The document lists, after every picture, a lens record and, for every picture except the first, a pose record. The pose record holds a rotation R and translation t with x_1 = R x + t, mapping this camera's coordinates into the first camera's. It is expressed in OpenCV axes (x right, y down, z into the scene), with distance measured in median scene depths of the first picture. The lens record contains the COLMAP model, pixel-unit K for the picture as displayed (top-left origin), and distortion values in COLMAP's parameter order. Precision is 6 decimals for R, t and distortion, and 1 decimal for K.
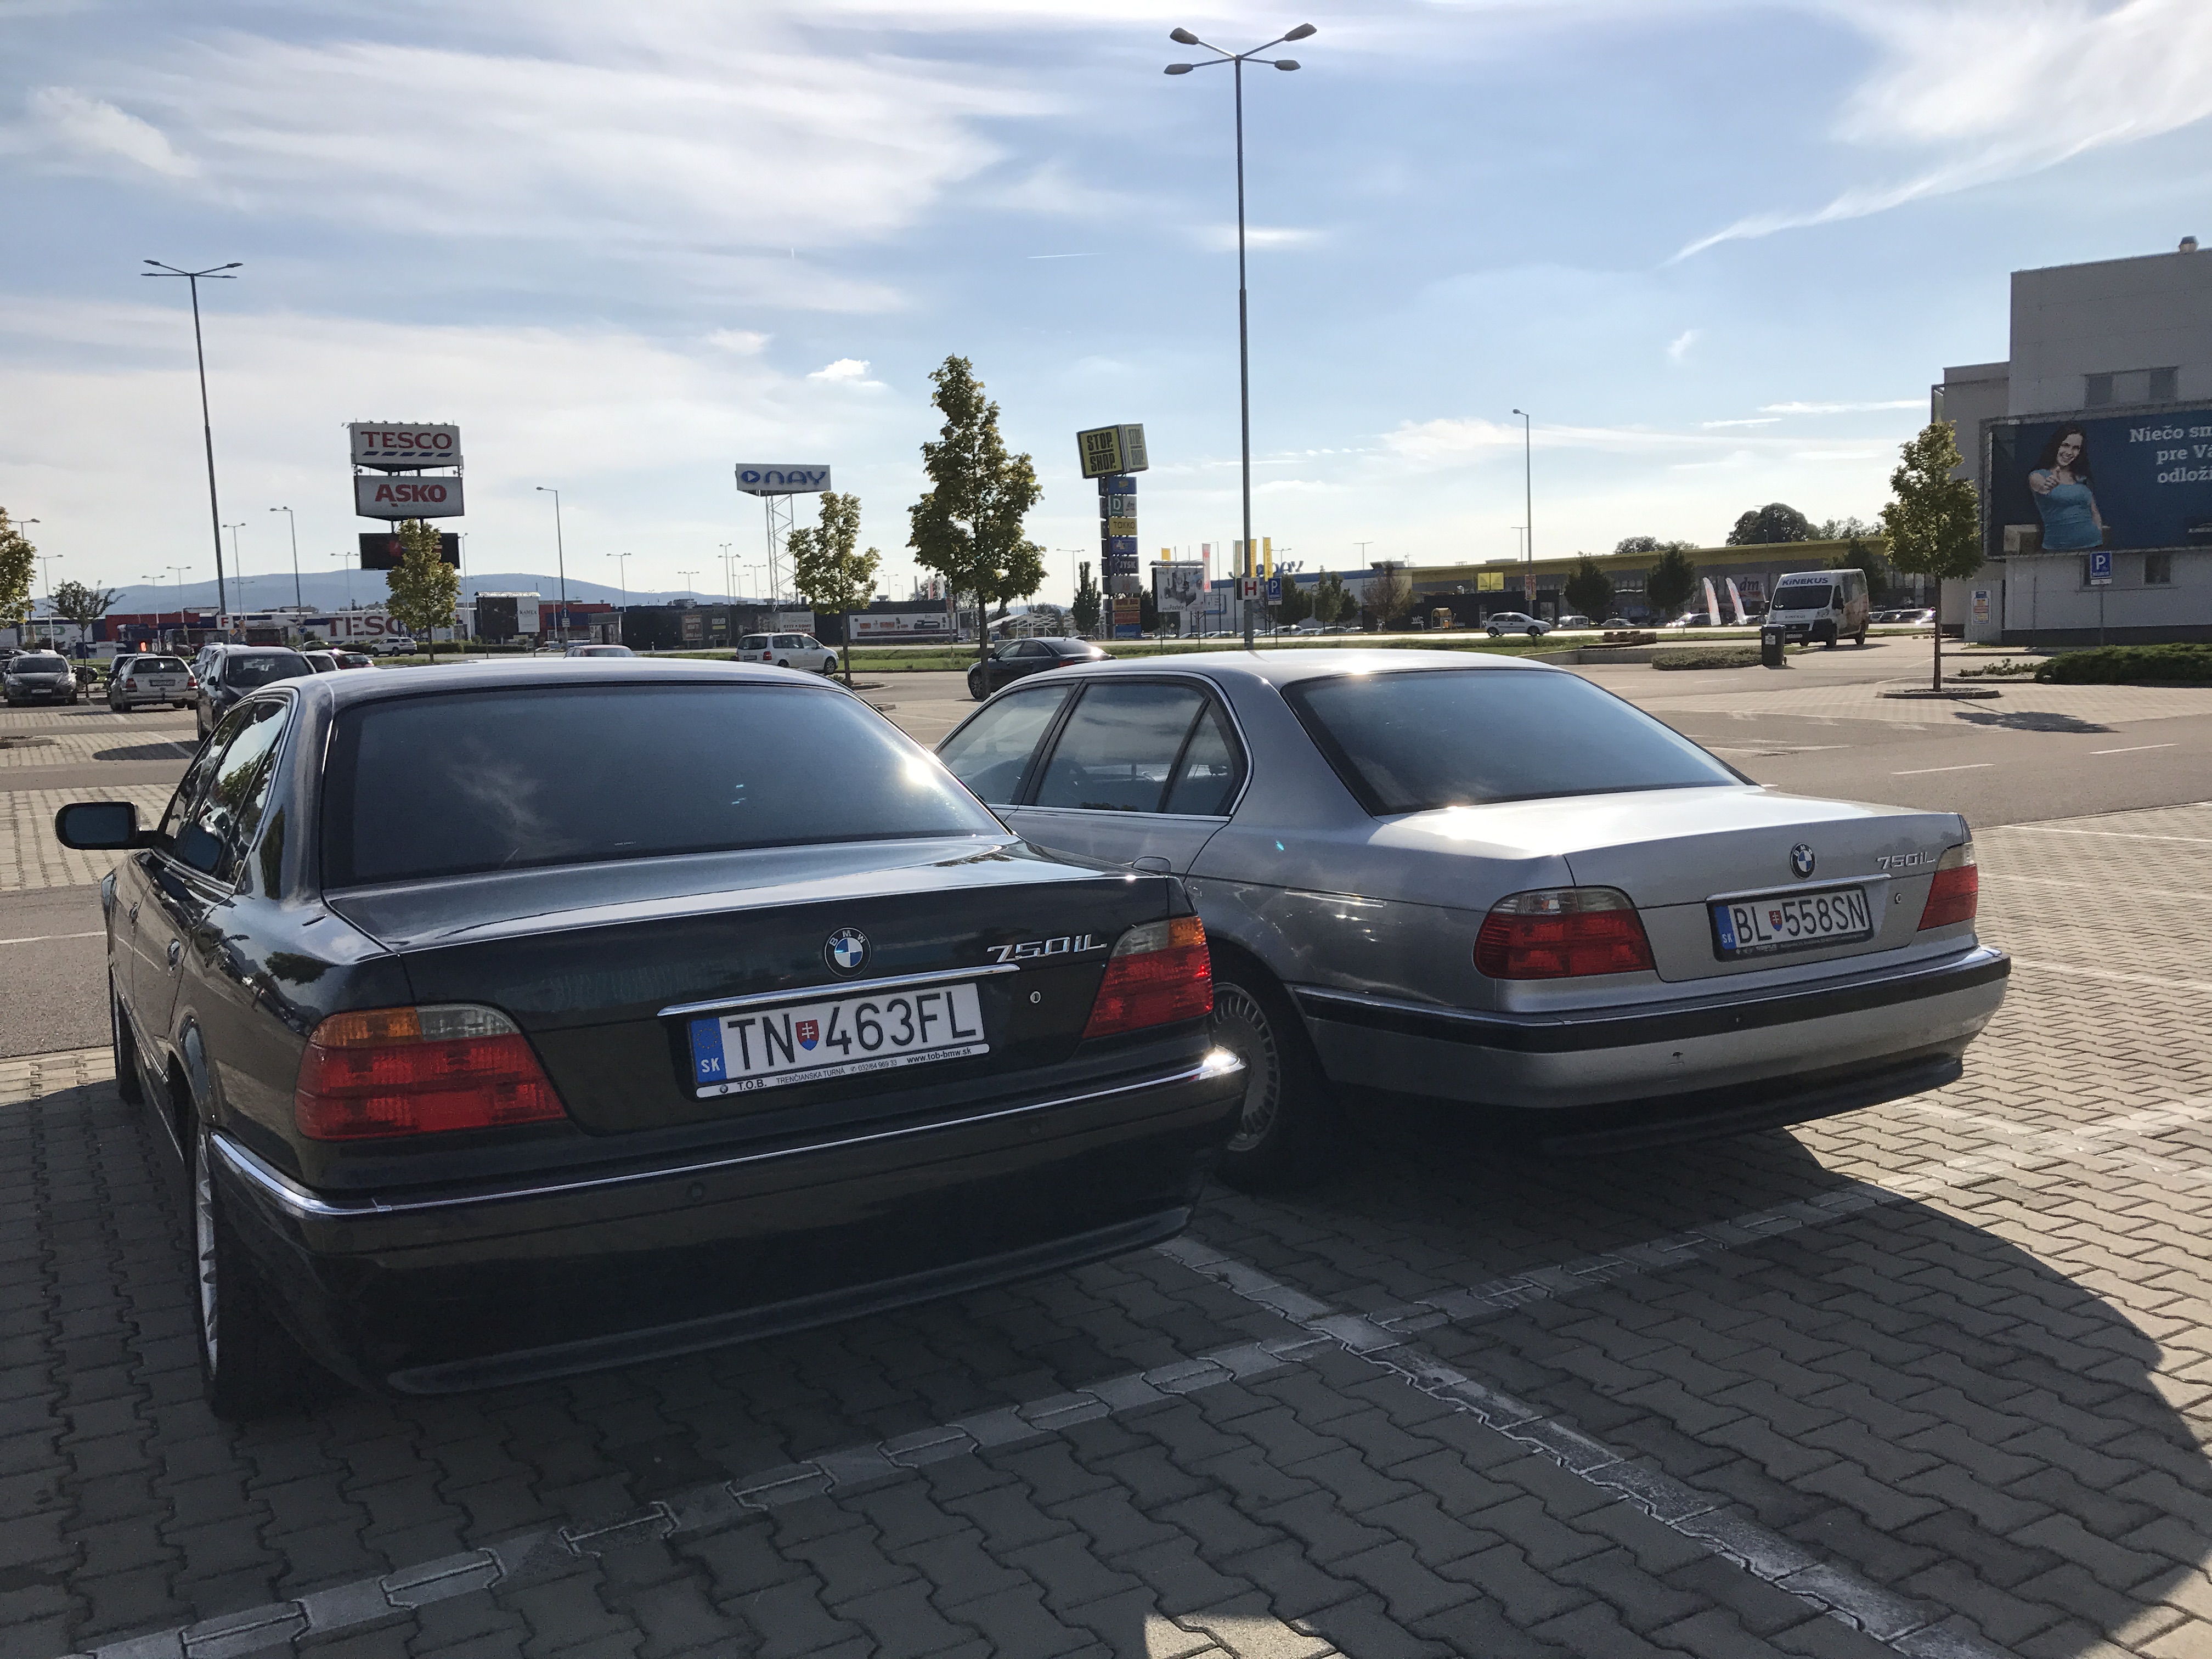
lens RADIAL K [[1836.9, 0, 1099.8], [0, 1836.9, 836.8], [0, 0, 1]] dist [0.020152, -0.017026]
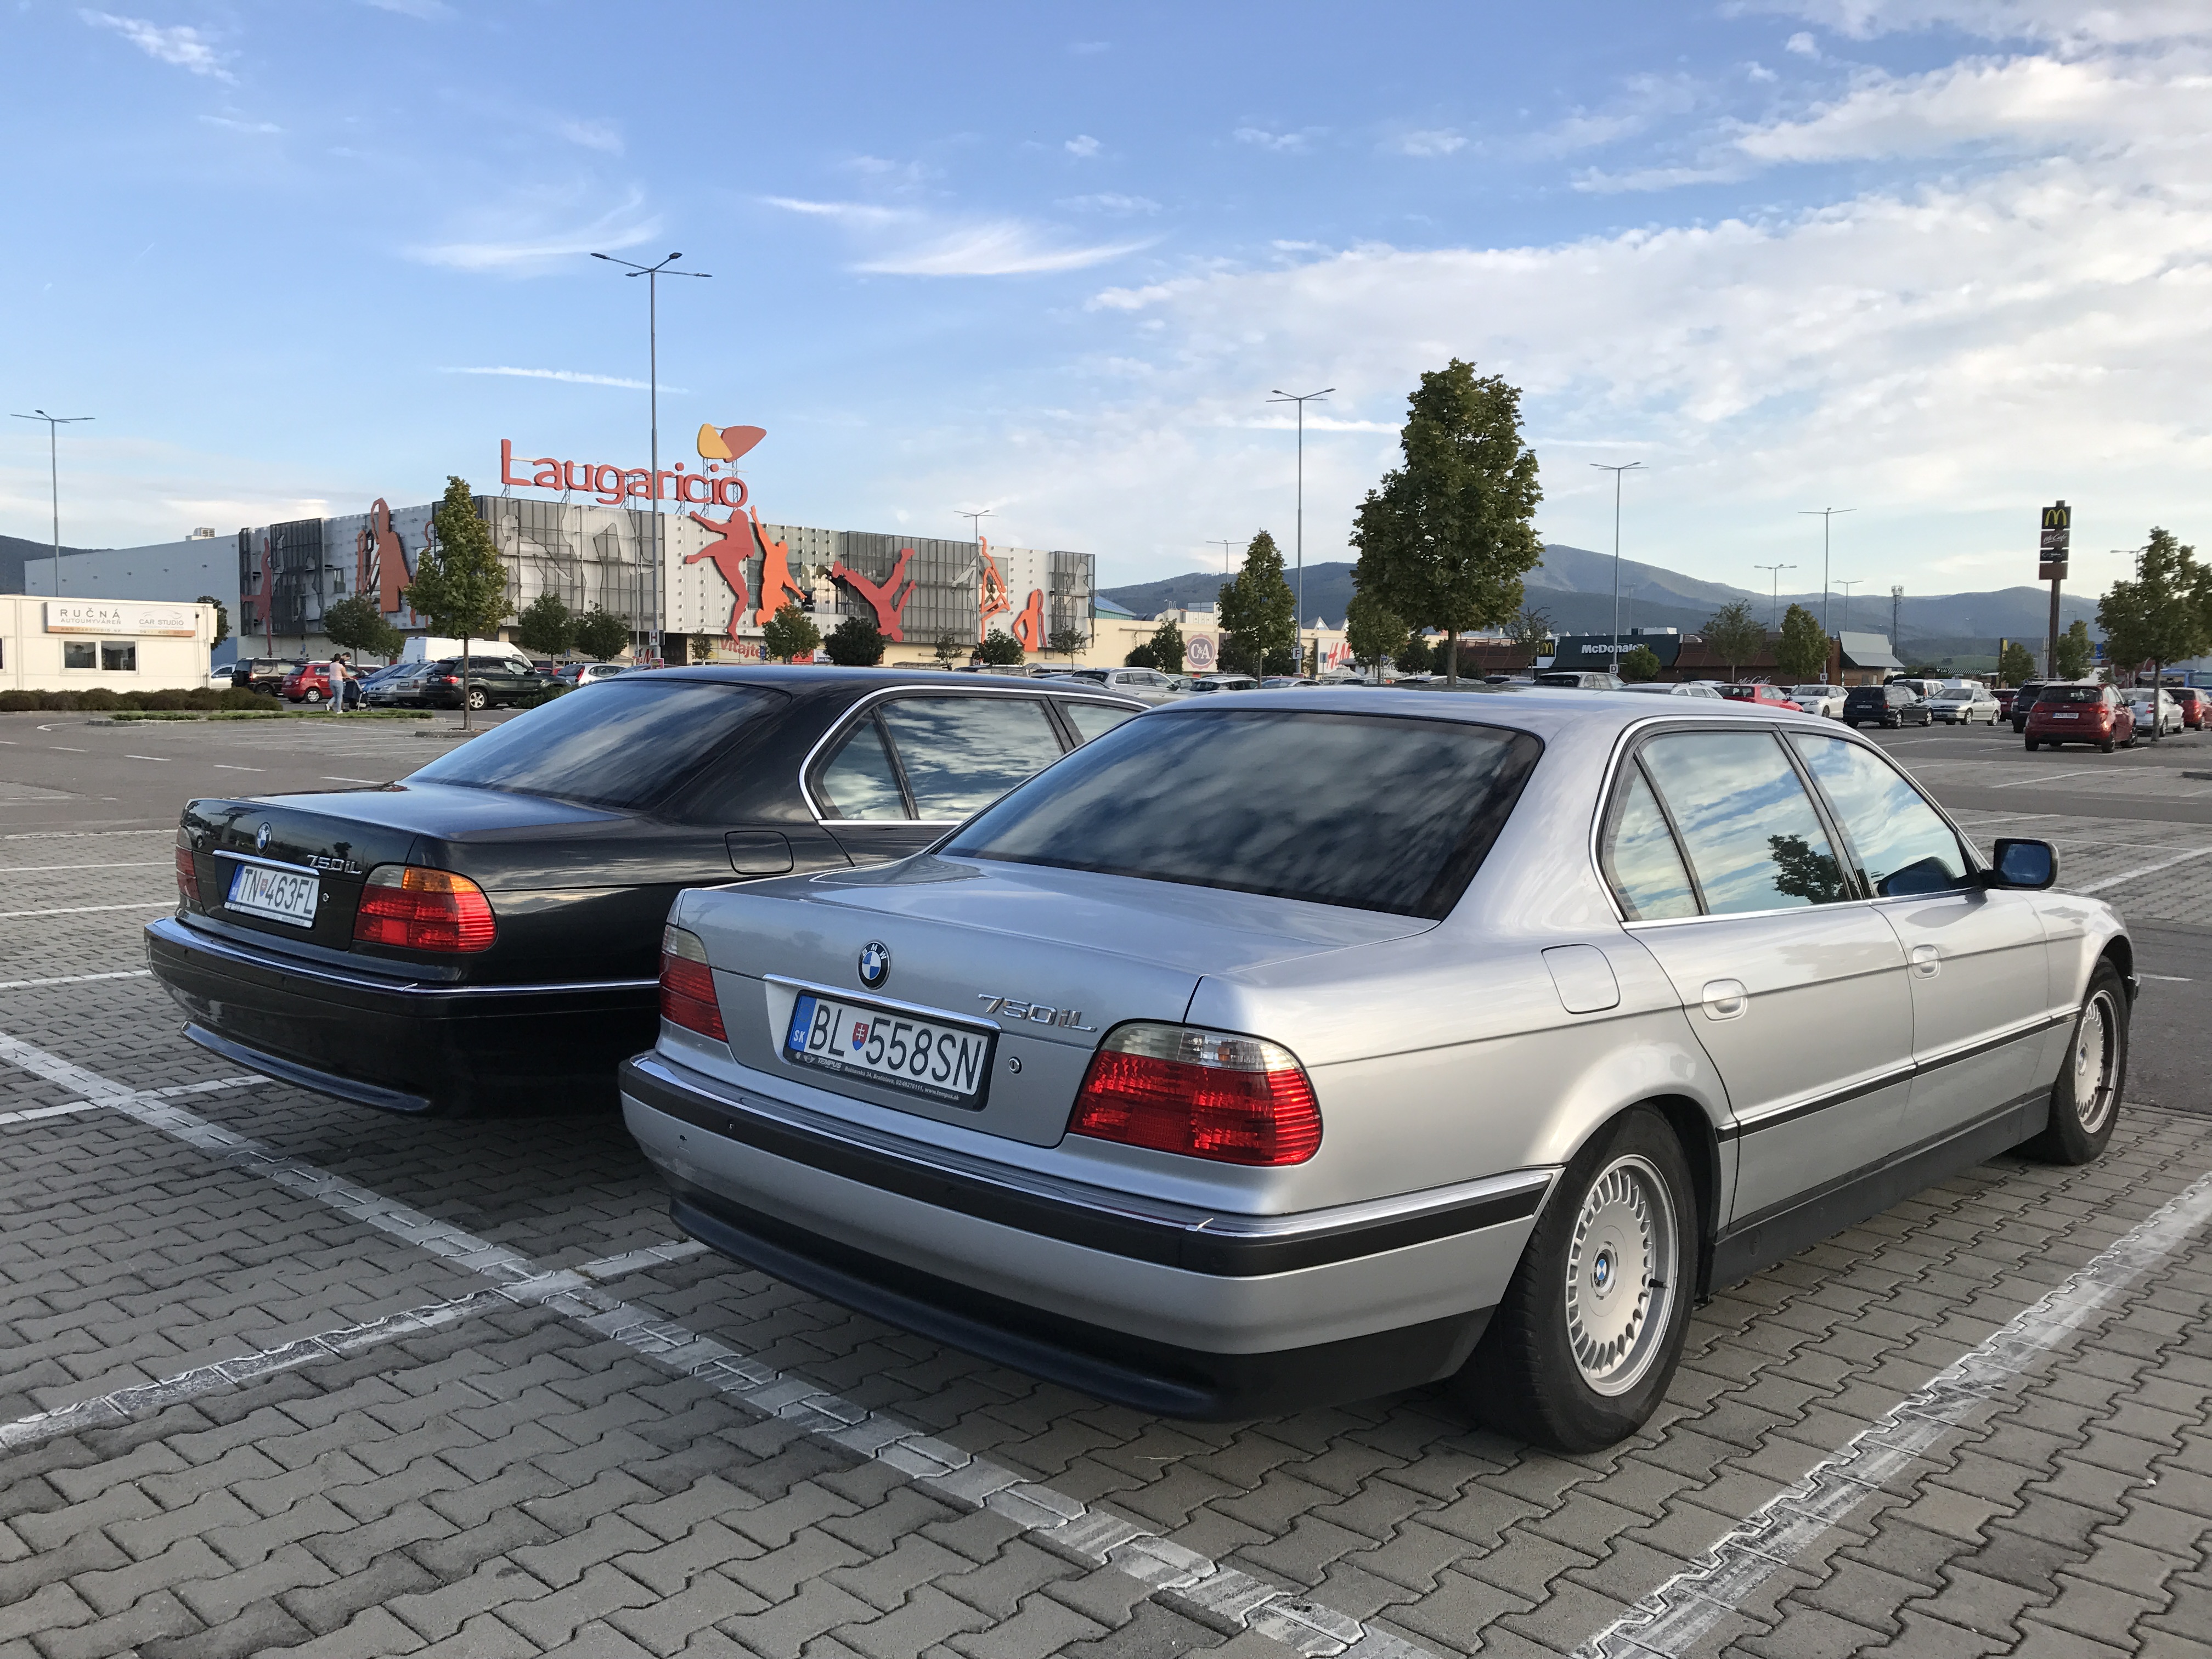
lens RADIAL K [[1836.9, 0, 1100.8], [0, 1836.9, 830.7], [0, 0, 1]] dist [0.020152, -0.017026]
pose [[0.277304, 0.106060, -0.954910, 1.131535], [-0.127550, 0.989155, 0.072824, -0.108446], [0.952278, 0.101605, 0.287824, 0.884552]]
